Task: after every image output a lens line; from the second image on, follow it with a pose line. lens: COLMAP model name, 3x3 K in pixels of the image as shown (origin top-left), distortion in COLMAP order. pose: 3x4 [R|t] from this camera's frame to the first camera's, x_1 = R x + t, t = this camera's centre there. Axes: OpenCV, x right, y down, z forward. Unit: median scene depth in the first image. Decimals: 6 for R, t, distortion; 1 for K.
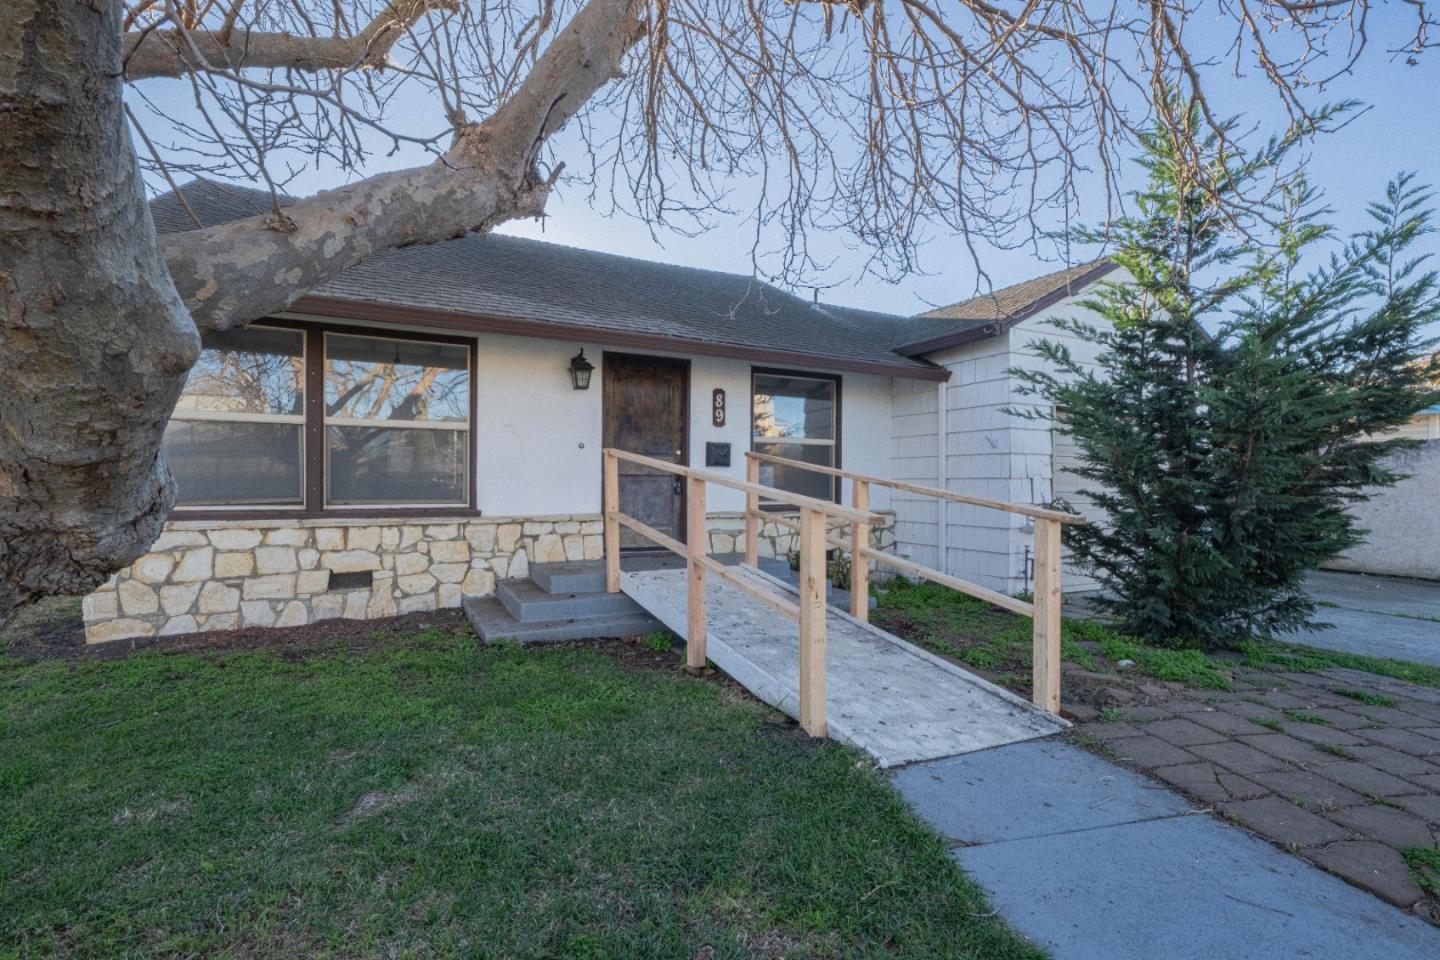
lens RADIAL K [[691.8, 0, 715.4], [0, 691.8, 484.4], [0, 0, 1]] dist [0.019155, 0.000084]
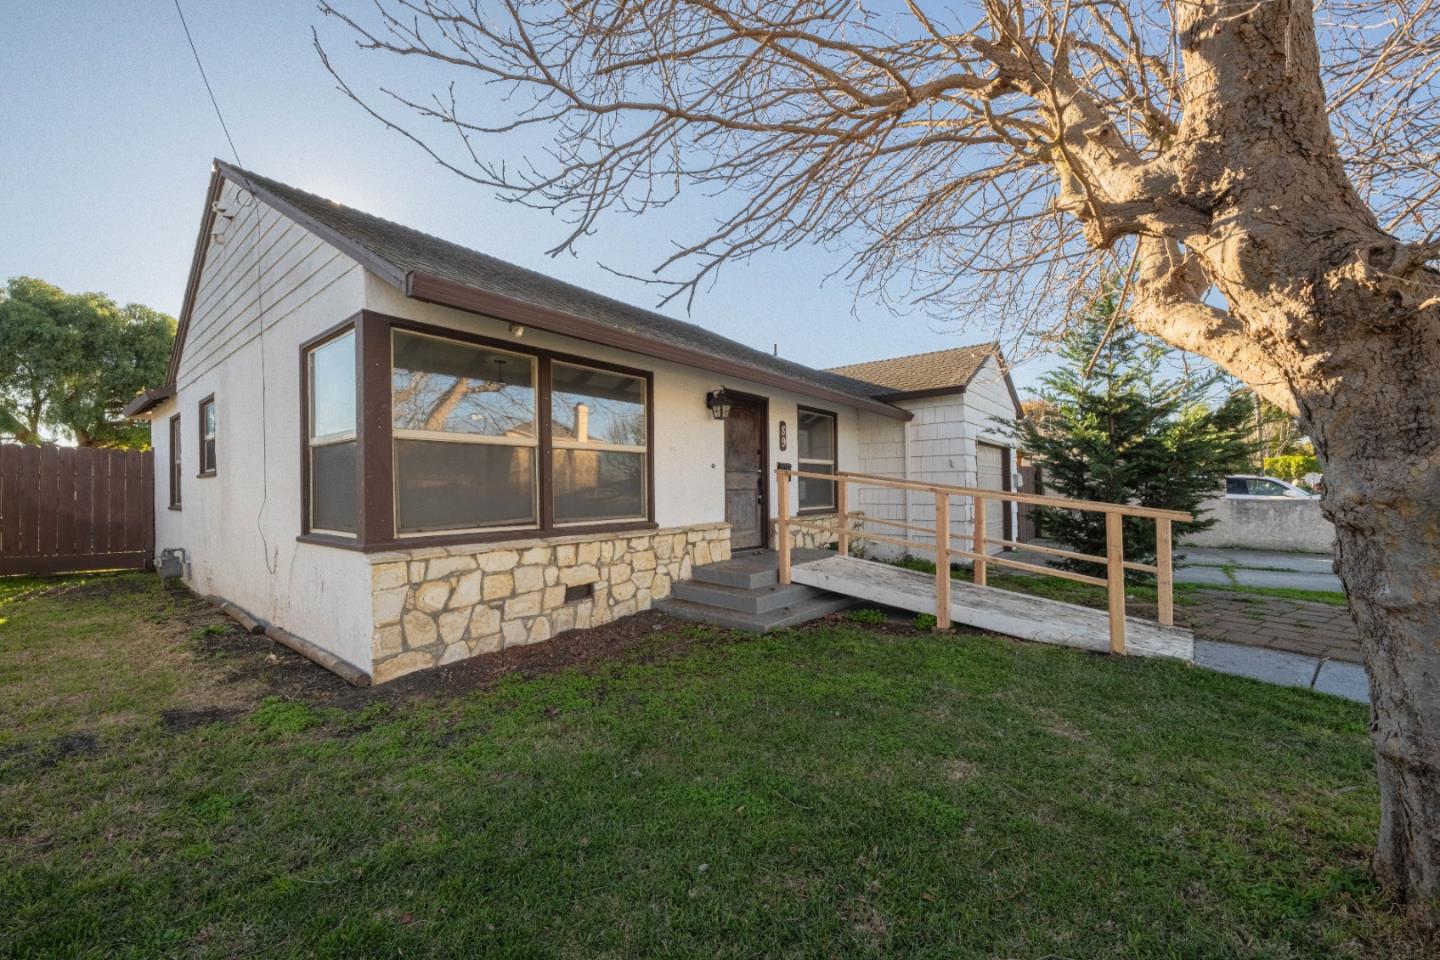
lens RADIAL K [[573.8, 0, 721.5], [0, 573.8, 485.9], [0, 0, 1]] dist [0.005892, -0.000245]
pose [[0.906345, -0.013503, 0.422323, -0.683599], [0.016523, 0.999857, -0.003491, -0.020052], [-0.422215, 0.010142, 0.906439, 0.101987]]
